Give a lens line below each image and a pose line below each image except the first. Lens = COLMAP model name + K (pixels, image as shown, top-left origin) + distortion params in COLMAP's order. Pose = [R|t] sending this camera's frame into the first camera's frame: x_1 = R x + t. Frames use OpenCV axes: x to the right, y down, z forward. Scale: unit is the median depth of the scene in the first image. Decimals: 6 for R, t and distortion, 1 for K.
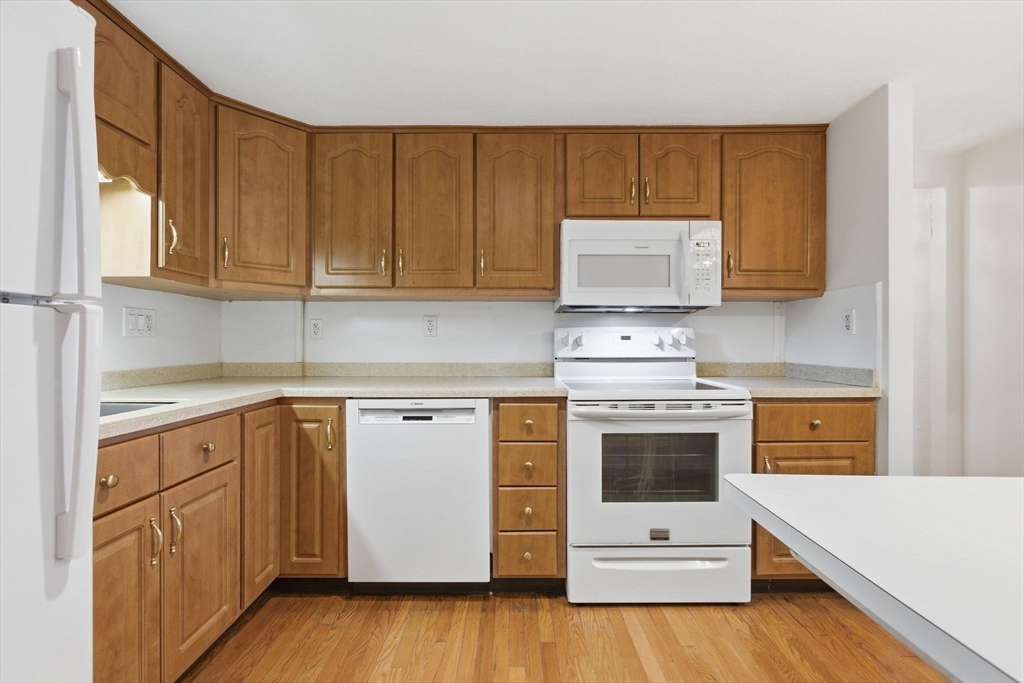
lens RADIAL K [[456.7, 0, 512.9], [0, 456.7, 340.7], [0, 0, 1]] dist [-0.005411, 0.000670]
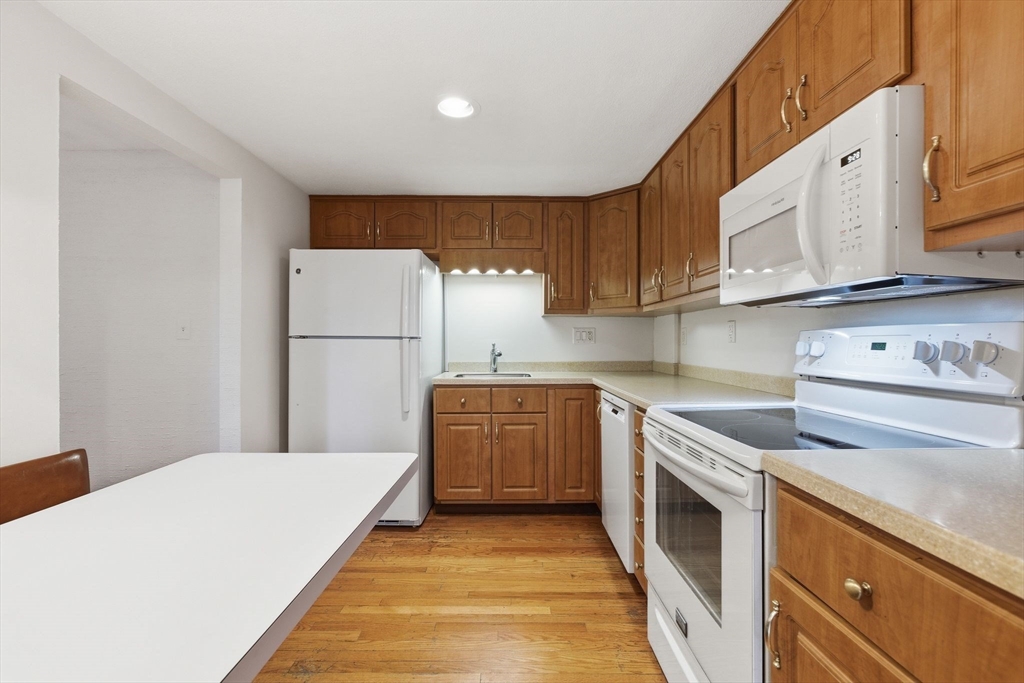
lens RADIAL K [[456.7, 0, 512.2], [0, 456.7, 343.6], [0, 0, 1]] dist [-0.005411, 0.000670]
pose [[0.014821, 0.004025, -0.999882, 1.017267], [0.006641, 0.999969, 0.004123, -0.018817], [0.999868, -0.006701, 0.014794, 0.713667]]
